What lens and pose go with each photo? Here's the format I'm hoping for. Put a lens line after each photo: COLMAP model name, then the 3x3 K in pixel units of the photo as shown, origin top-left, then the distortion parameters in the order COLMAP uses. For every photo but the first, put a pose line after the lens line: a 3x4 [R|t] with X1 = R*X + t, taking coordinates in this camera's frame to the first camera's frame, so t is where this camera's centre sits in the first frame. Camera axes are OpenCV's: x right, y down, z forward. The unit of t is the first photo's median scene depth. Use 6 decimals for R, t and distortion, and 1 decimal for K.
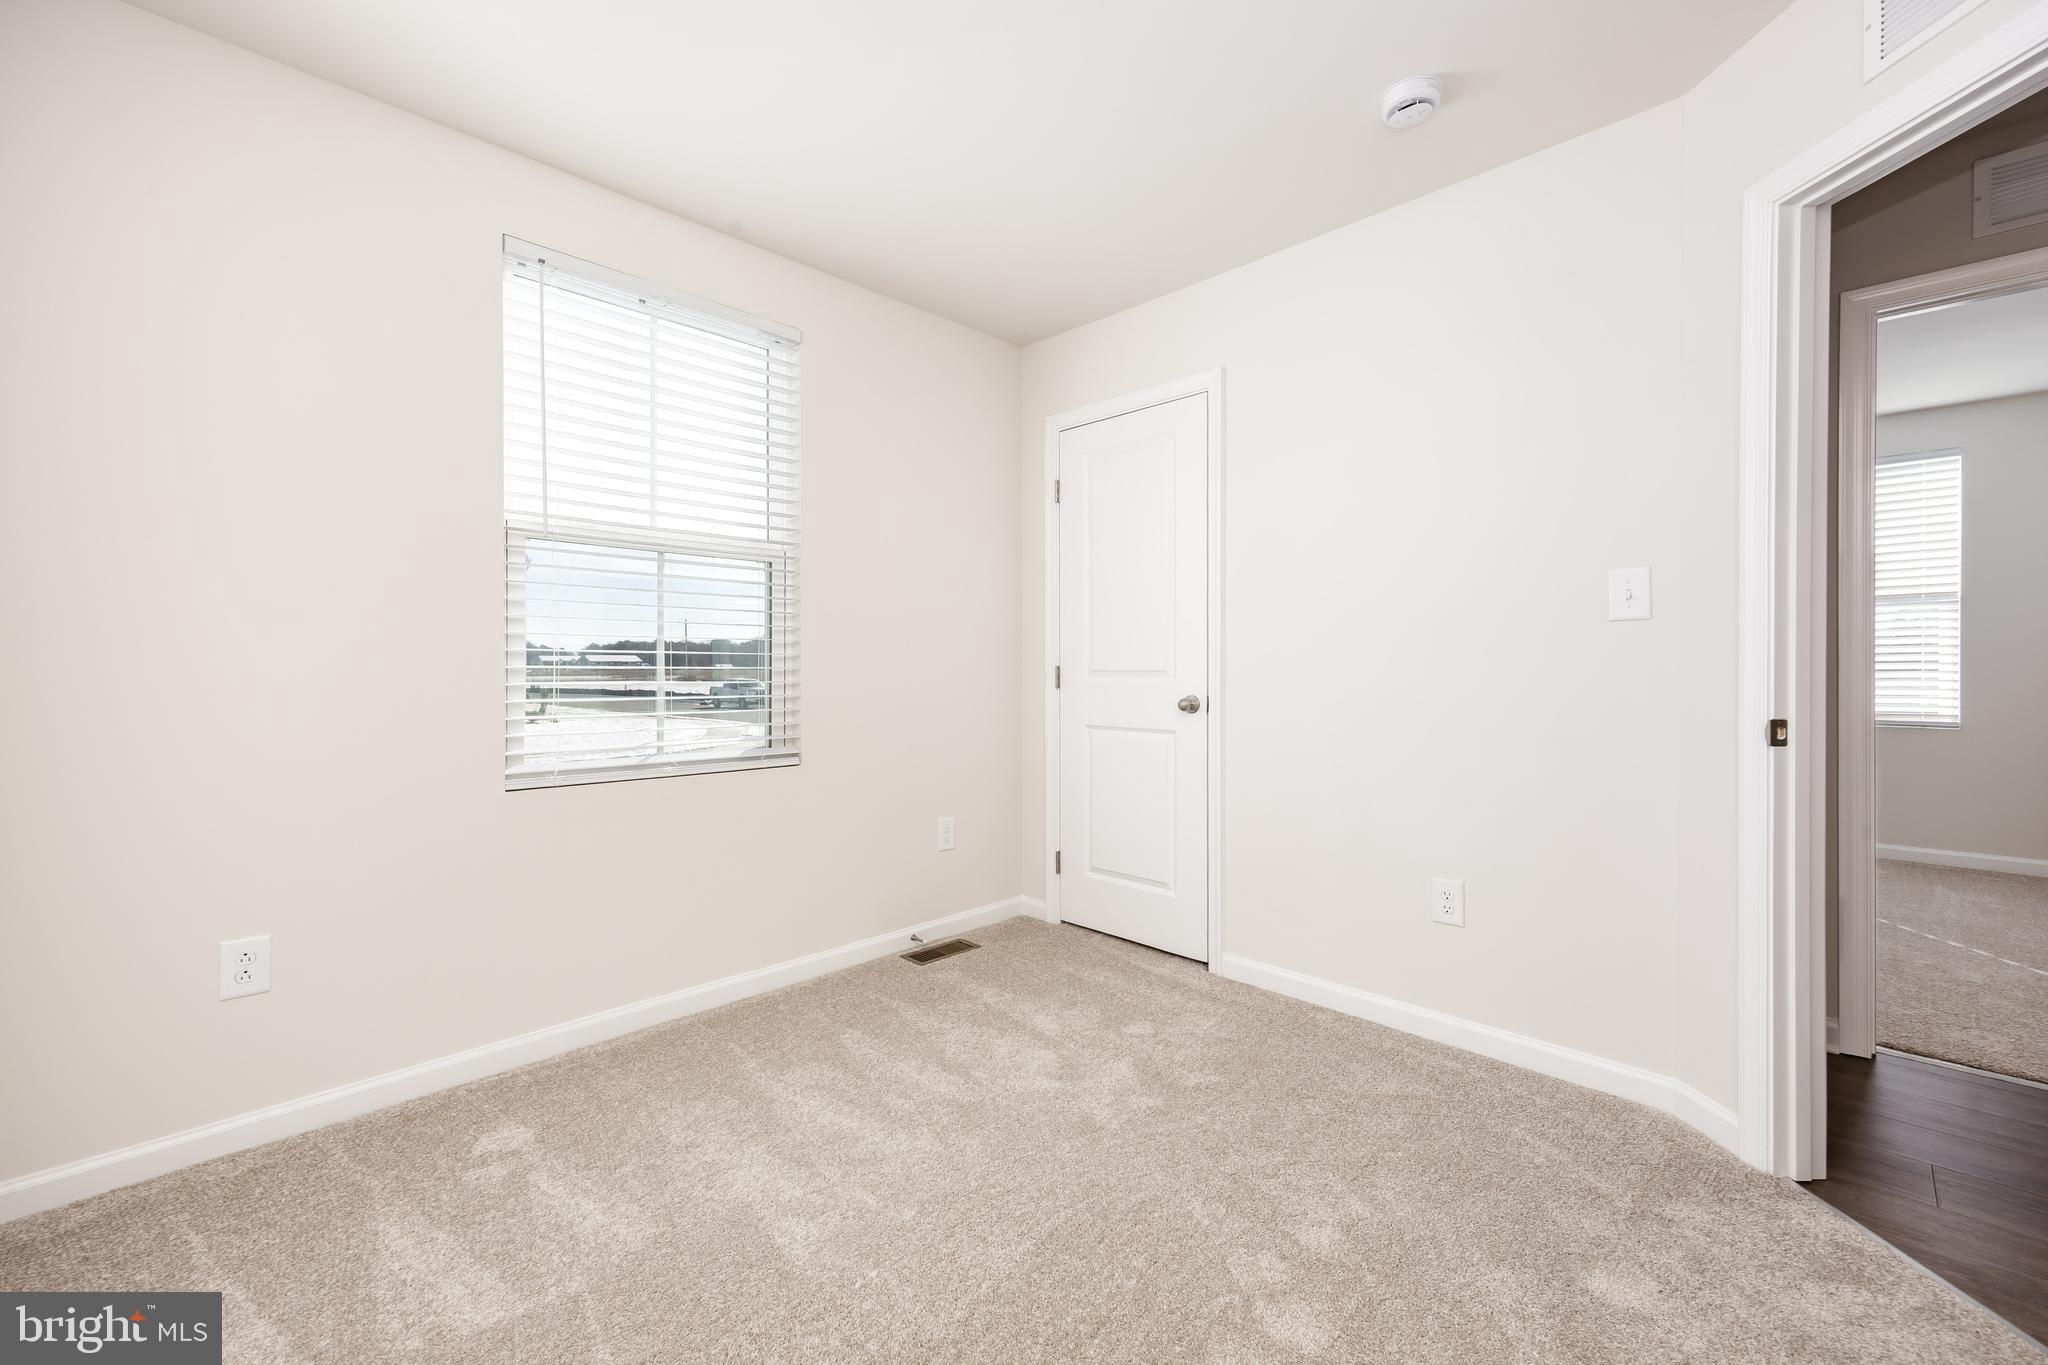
lens RADIAL K [[799.1, 0, 1031.0], [0, 799.1, 670.7], [0, 0, 1]] dist [0.004980, 0.000330]
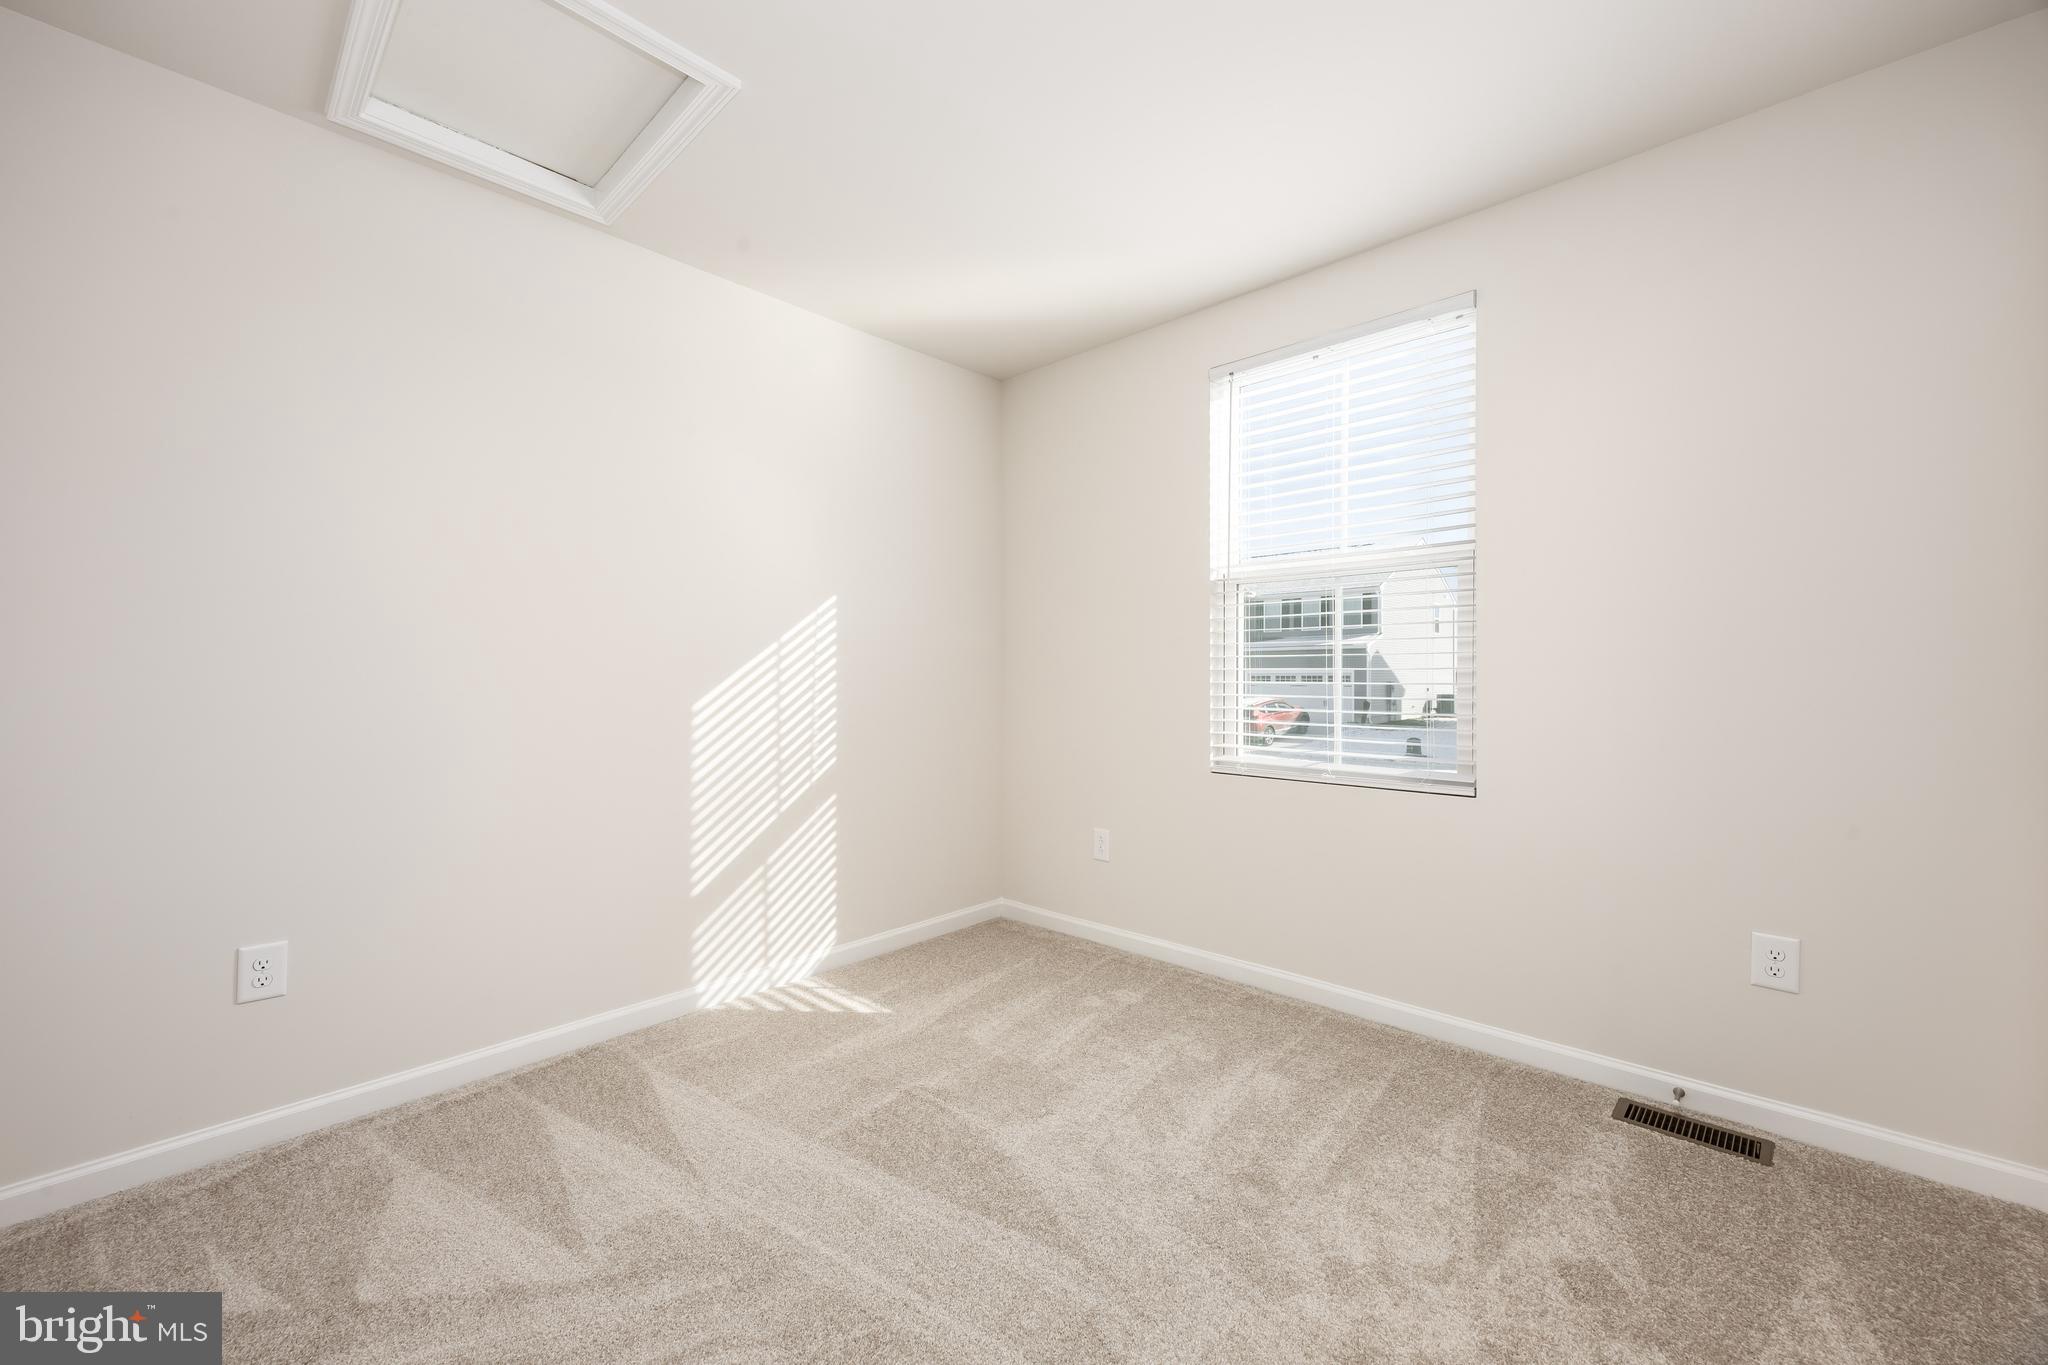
lens RADIAL K [[799.1, 0, 1039.0], [0, 799.1, 678.9], [0, 0, 1]] dist [0.004980, 0.000330]
pose [[0.054642, -0.001981, -0.998504, 0.916941], [-0.001978, 0.999996, -0.002092, -0.008654], [0.998504, 0.002090, 0.054638, 0.821938]]
